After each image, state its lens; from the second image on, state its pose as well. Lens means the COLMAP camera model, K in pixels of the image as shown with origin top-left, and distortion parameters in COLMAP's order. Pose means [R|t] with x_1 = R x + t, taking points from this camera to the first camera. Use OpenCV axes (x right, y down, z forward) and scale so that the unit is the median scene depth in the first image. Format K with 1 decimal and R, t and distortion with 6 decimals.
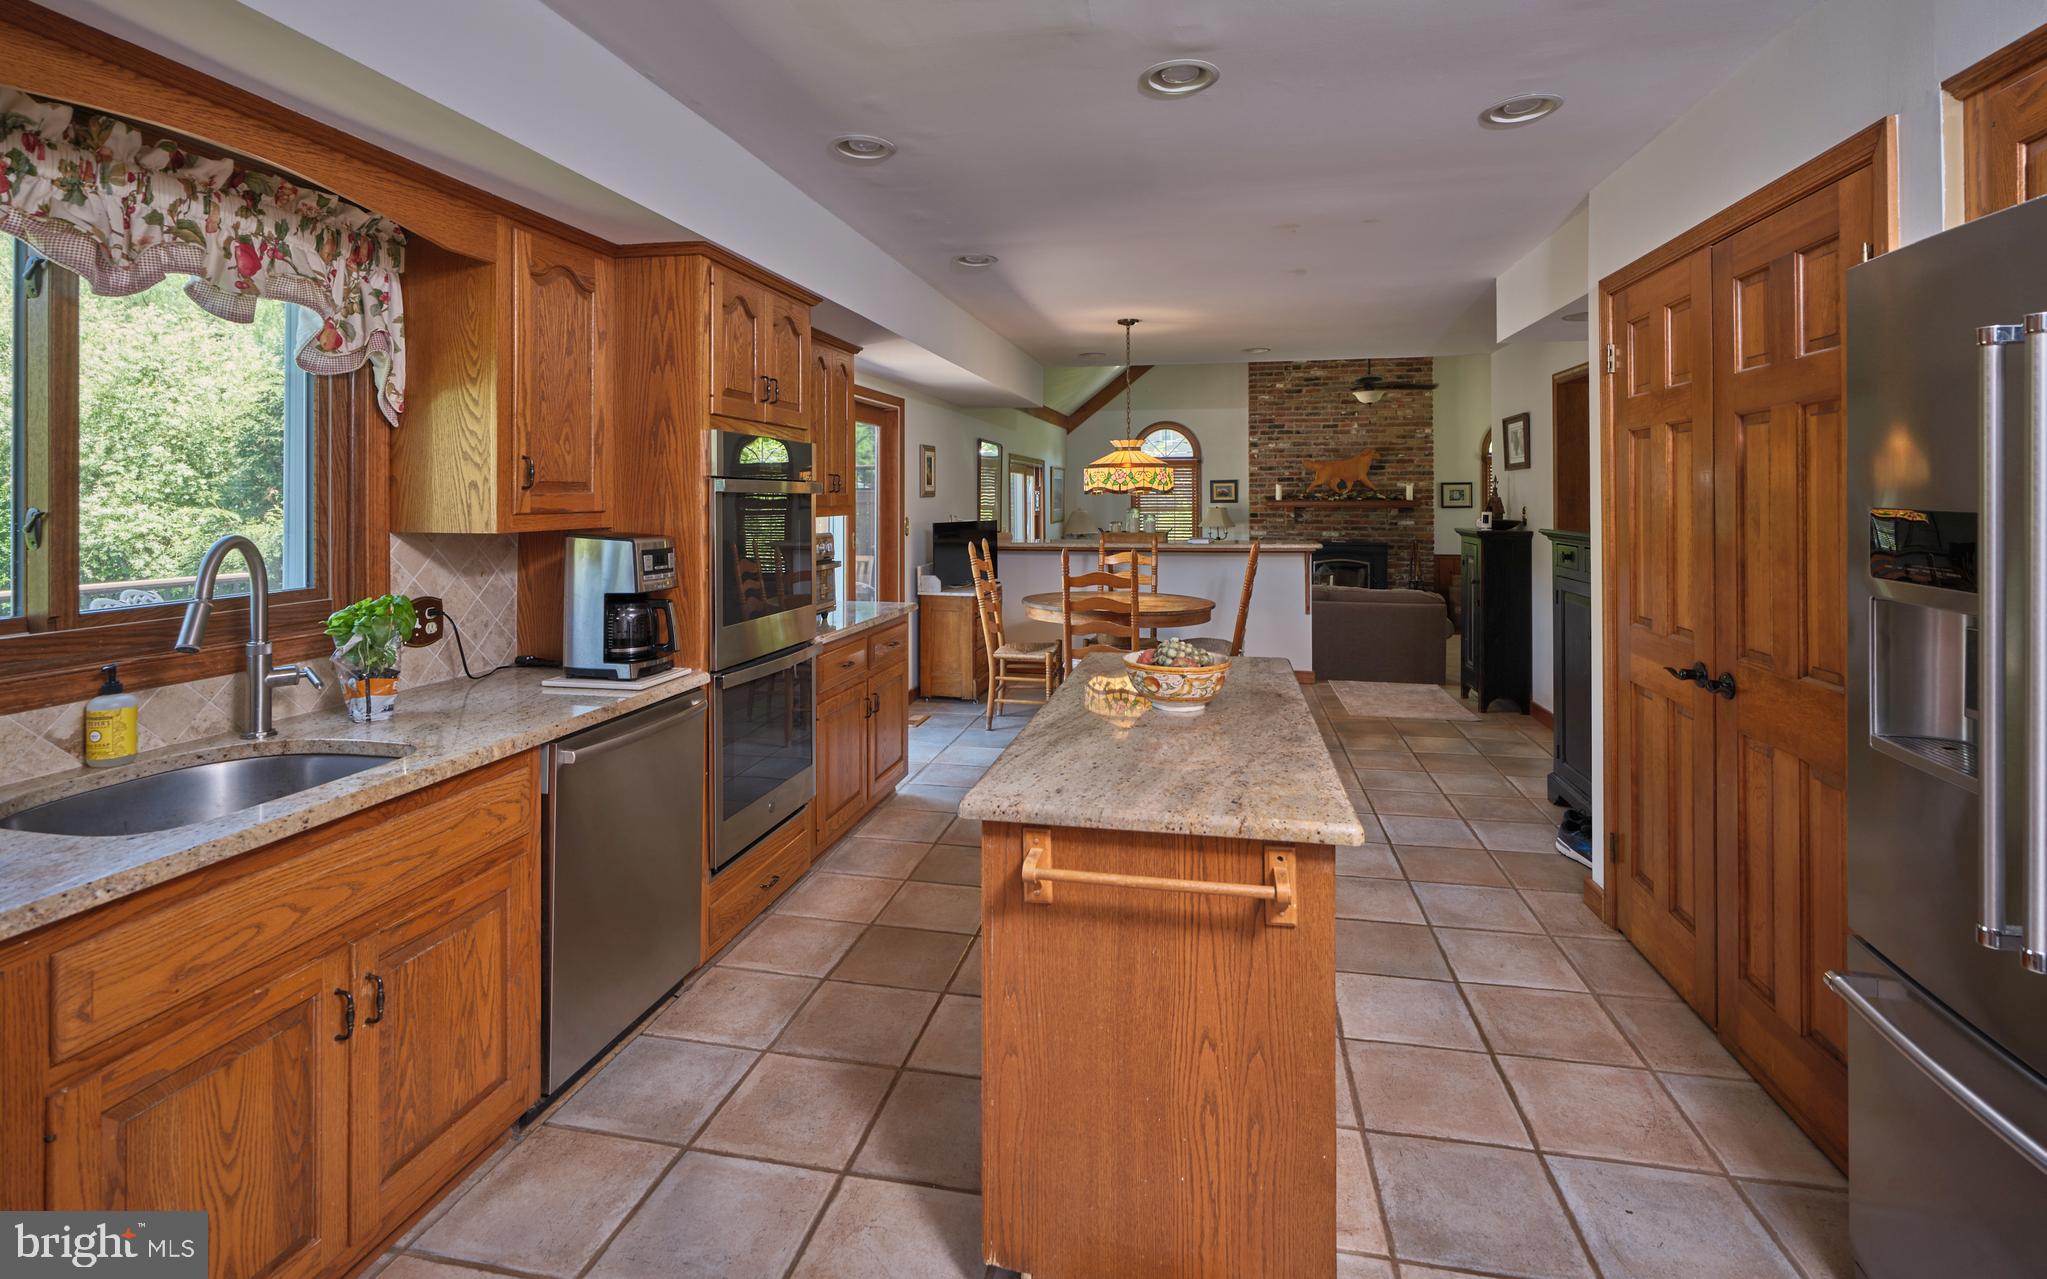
lens RADIAL K [[1057.3, 0, 992.9], [0, 1057.3, 492.6], [0, 0, 1]] dist [-0.000613, -0.000020]
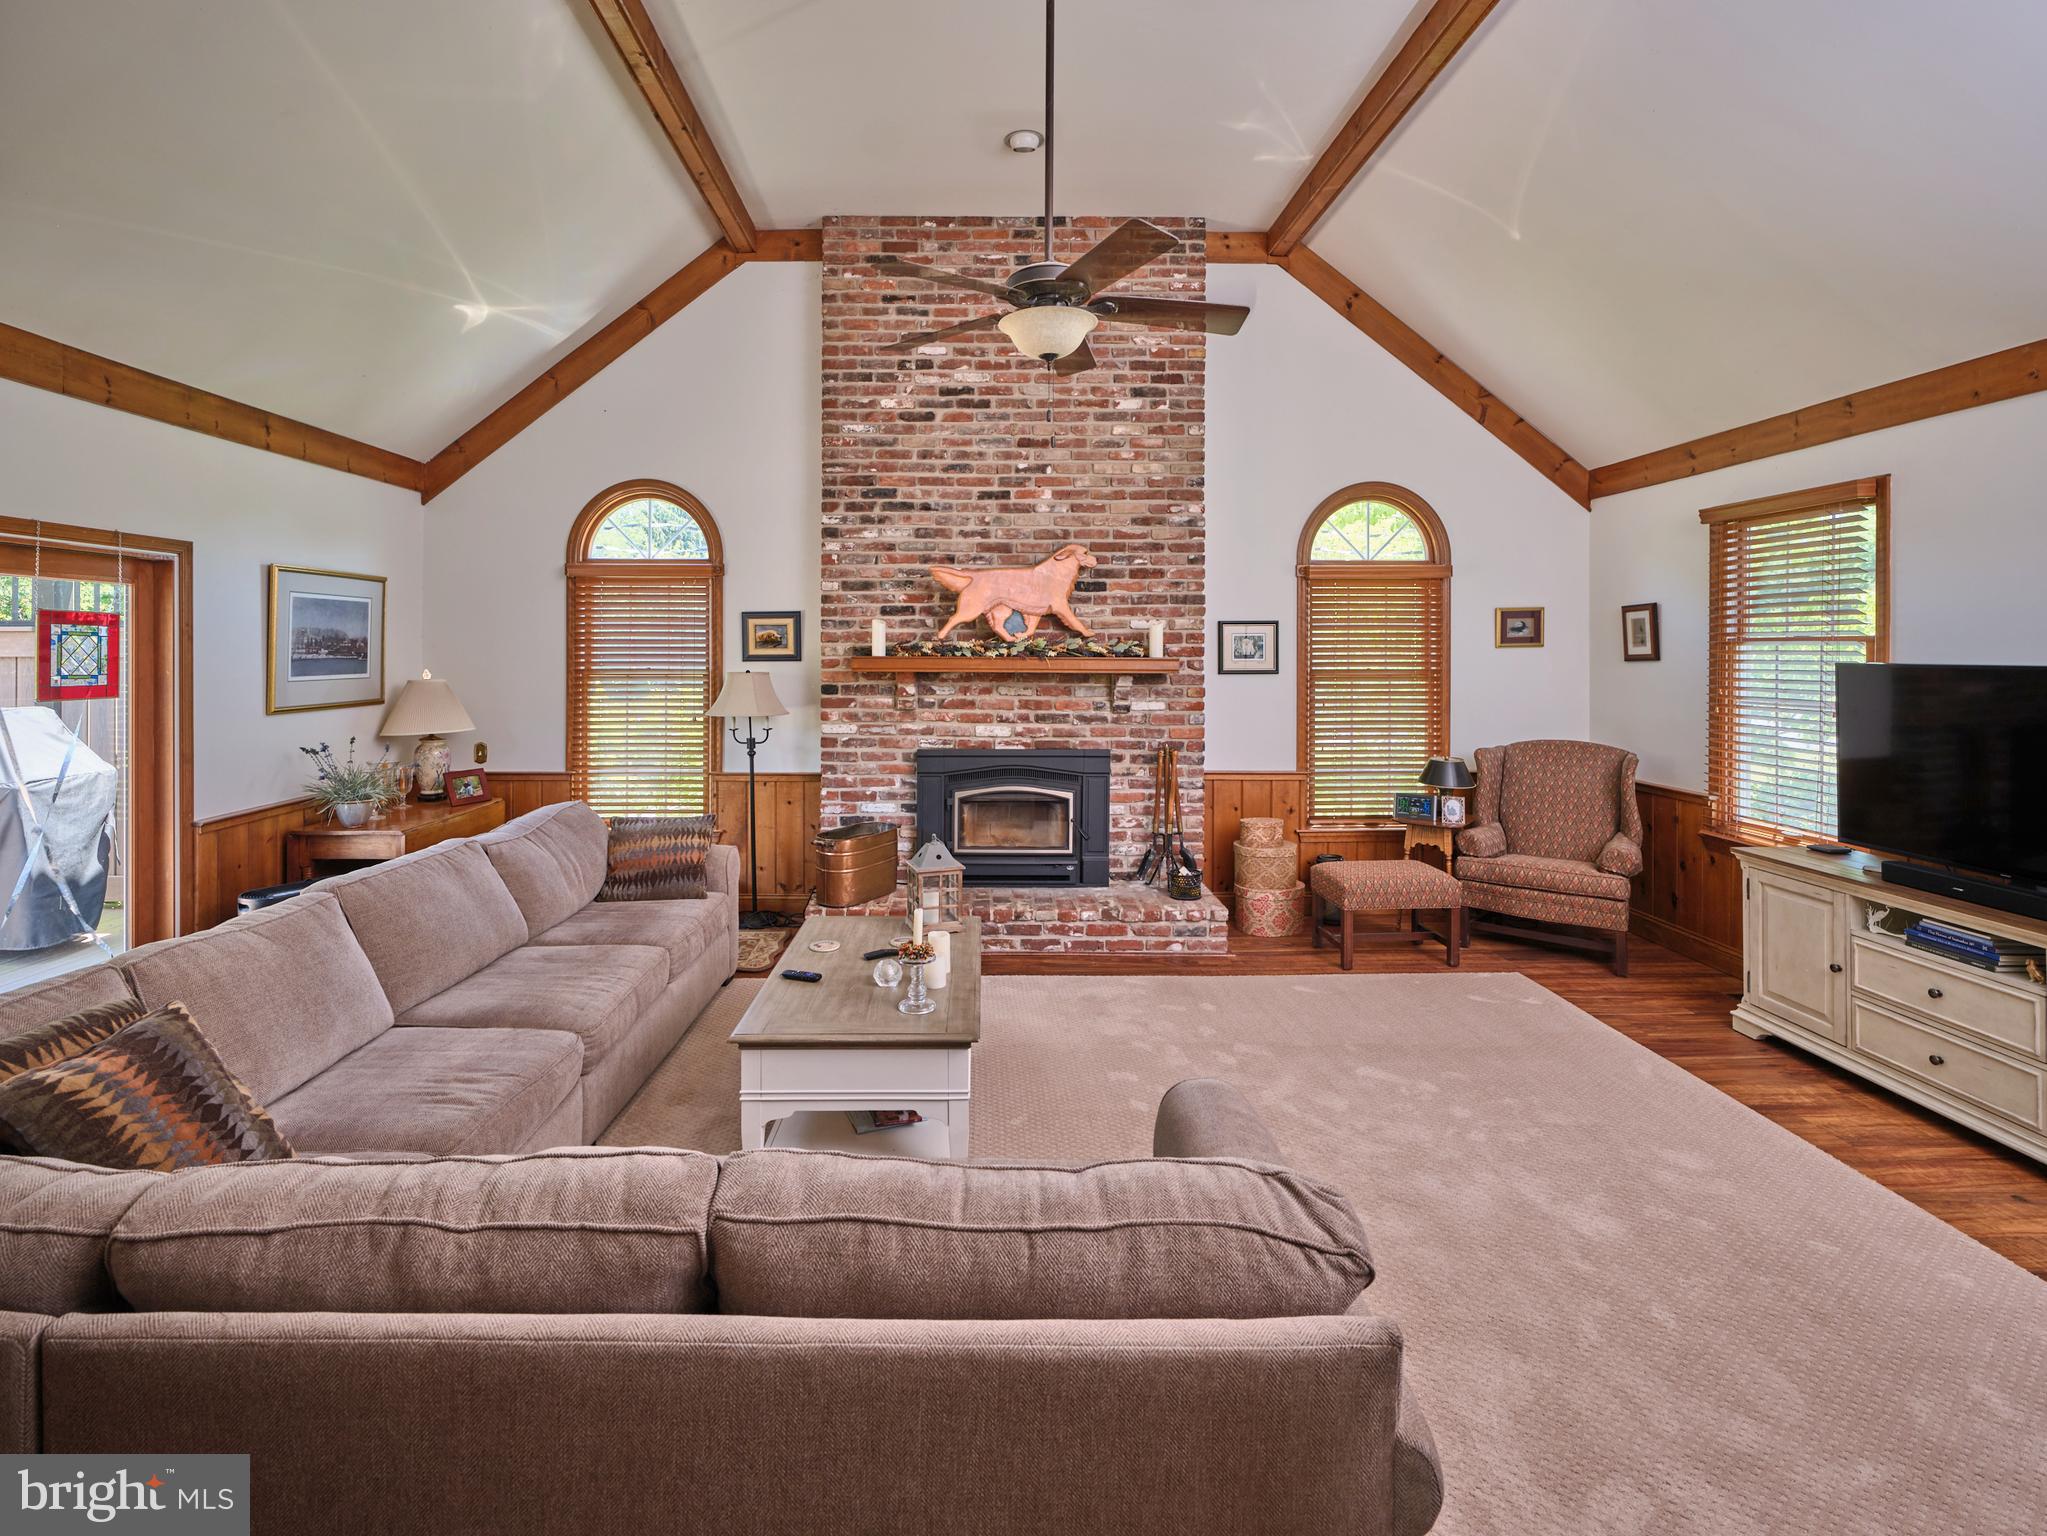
lens RADIAL K [[936.9, 0, 955.4], [0, 936.9, 651.0], [0, 0, 1]] dist [0.002227, 0.000318]
pose [[0.976931, 0.005158, 0.213493, 0.218228], [-0.007286, 0.999931, 0.009182, 0.000996], [-0.213431, -0.010526, 0.976901, 0.611494]]
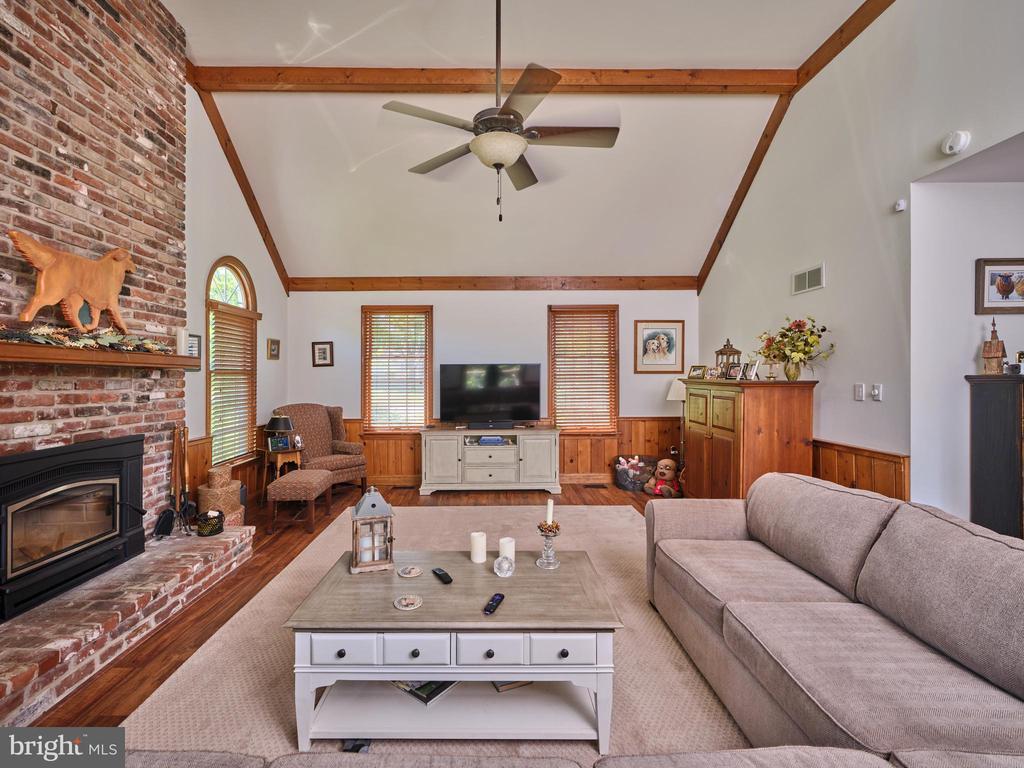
lens RADIAL K [[468.7, 0, 507.2], [0, 468.7, 378.5], [0, 0, 1]] dist [0.002227, 0.000318]
pose [[-0.222050, 0.001076, 0.975035, 0.099809], [-0.003468, 0.999992, -0.001893, 0.018938], [-0.975029, -0.003802, -0.222045, 0.866704]]
